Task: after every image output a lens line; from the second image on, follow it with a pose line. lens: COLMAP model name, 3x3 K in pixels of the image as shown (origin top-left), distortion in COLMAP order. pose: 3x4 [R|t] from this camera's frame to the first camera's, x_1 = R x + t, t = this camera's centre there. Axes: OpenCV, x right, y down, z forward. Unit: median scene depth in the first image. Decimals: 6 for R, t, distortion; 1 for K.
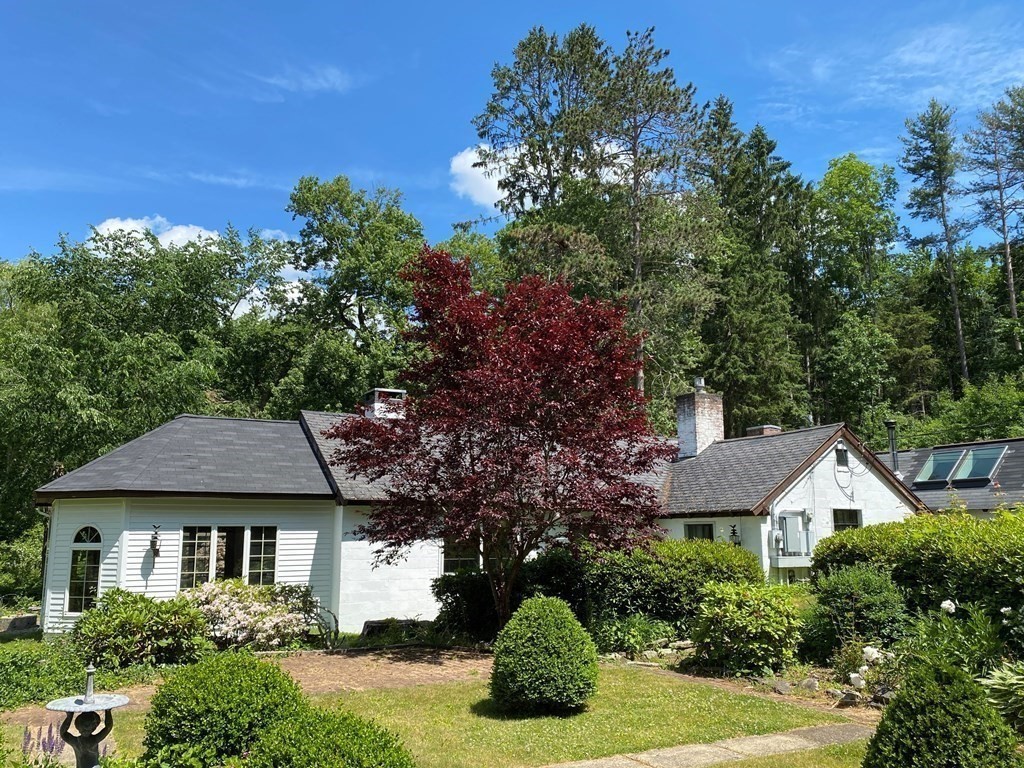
lens RADIAL K [[784.3, 0, 553.3], [0, 784.3, 398.0], [0, 0, 1]] dist [0.043510, -0.043885]
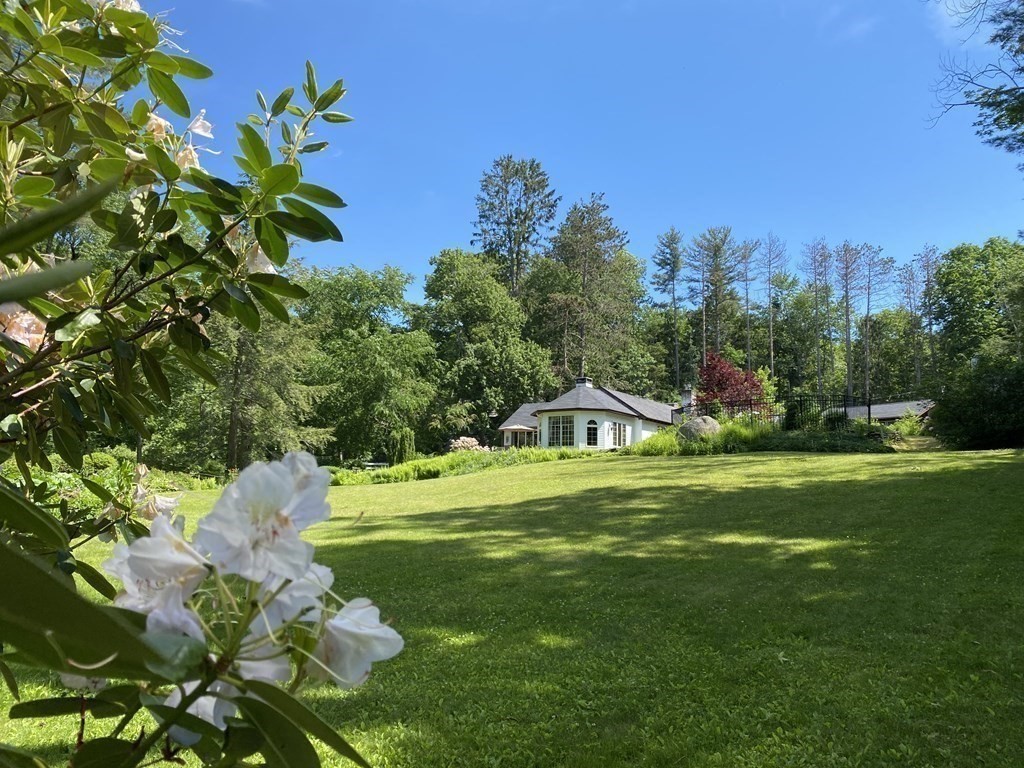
lens RADIAL K [[784.3, 0, 497.4], [0, 784.3, 403.3], [0, 0, 1]] dist [0.043510, -0.043885]
pose [[0.897377, 0.072959, 0.435191, -1.154397], [-0.091943, 0.995506, 0.022695, 0.029285], [-0.431580, -0.060379, 0.900052, -0.840571]]
